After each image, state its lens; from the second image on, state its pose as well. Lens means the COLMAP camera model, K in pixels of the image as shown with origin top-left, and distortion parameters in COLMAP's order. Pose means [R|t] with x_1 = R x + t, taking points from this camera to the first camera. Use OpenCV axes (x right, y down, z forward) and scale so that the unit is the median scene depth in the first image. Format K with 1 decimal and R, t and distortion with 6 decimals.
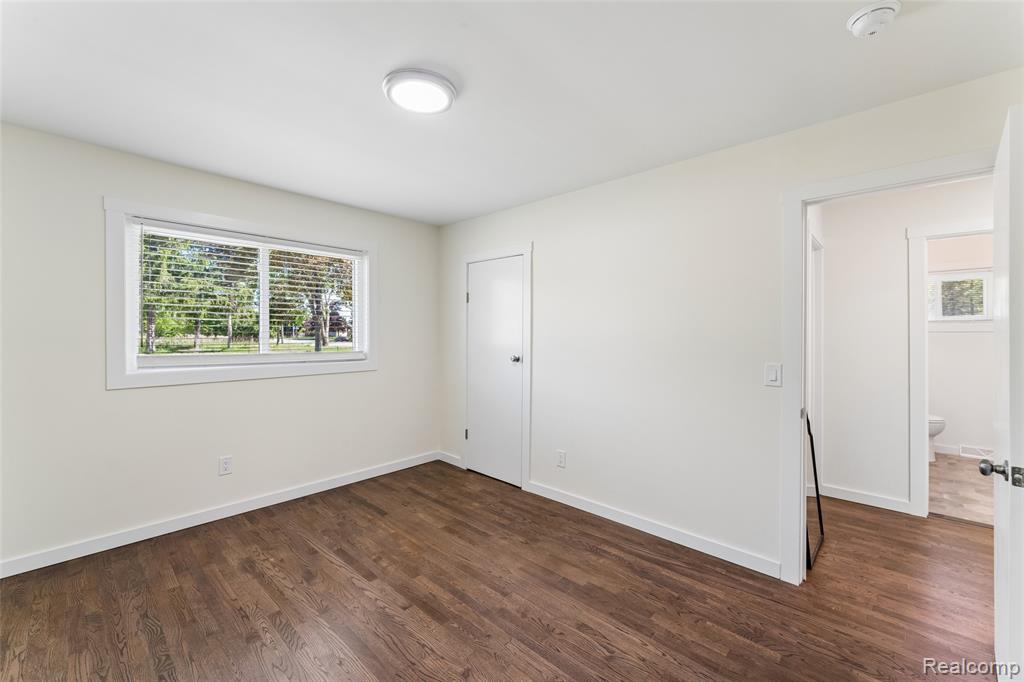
lens RADIAL K [[417.5, 0, 510.2], [0, 417.5, 334.8], [0, 0, 1]] dist [0.002417, -0.000270]
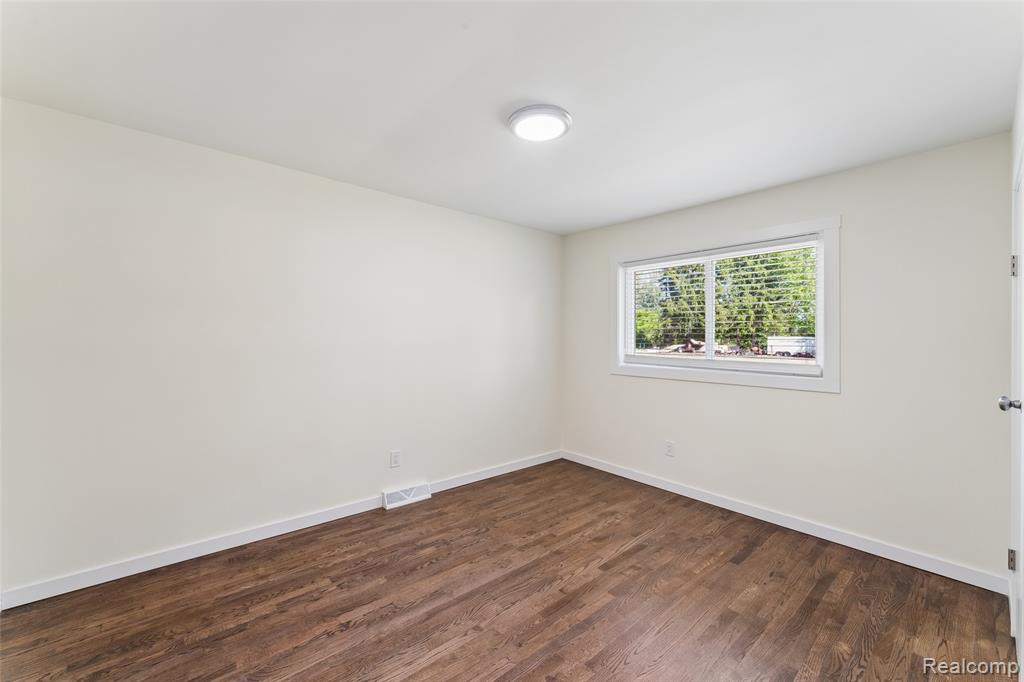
lens RADIAL K [[417.5, 0, 511.2], [0, 417.5, 338.3], [0, 0, 1]] dist [0.002417, -0.000270]
pose [[-0.124805, -0.003925, -0.992174, 0.651942], [-0.014431, 0.999894, -0.002141, 0.001107], [0.992076, 0.014051, -0.124848, 0.766938]]
